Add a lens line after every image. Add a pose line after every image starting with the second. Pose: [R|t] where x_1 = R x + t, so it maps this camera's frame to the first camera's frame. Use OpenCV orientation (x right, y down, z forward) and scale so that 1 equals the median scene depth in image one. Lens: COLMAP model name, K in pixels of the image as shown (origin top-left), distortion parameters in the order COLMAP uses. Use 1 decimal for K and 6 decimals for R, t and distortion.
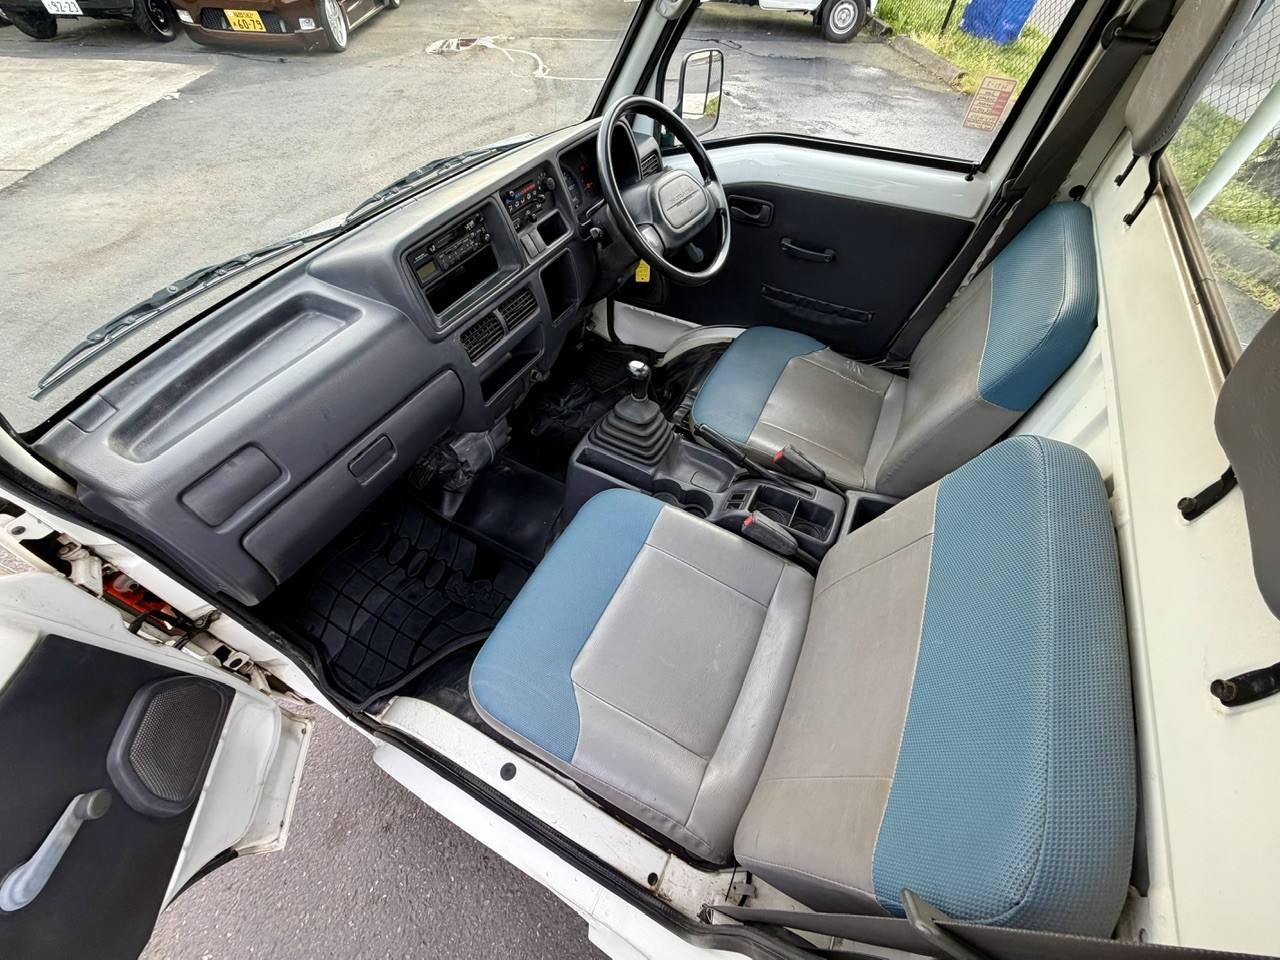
lens RADIAL K [[505.0, 0, 636.7], [0, 505.0, 487.7], [0, 0, 1]] dist [-0.002793, 0.000347]
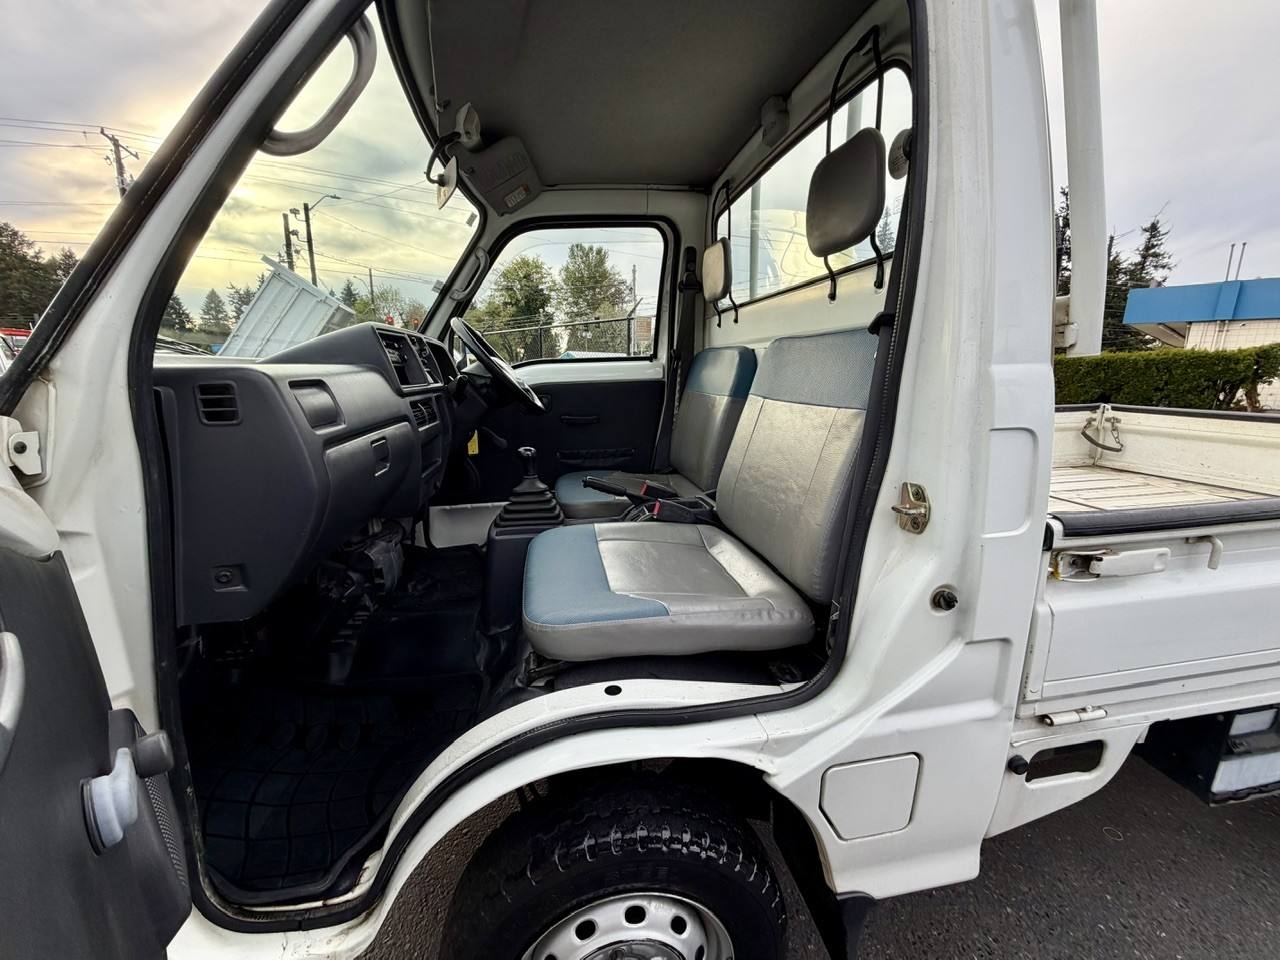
lens RADIAL K [[505.0, 0, 648.2], [0, 505.0, 474.5], [0, 0, 1]] dist [-0.002793, 0.000347]
pose [[0.787232, -0.154261, 0.597050, -0.464038], [0.496429, 0.732905, -0.465197, 0.490172], [-0.365819, 0.662611, 0.653546, 0.071731]]
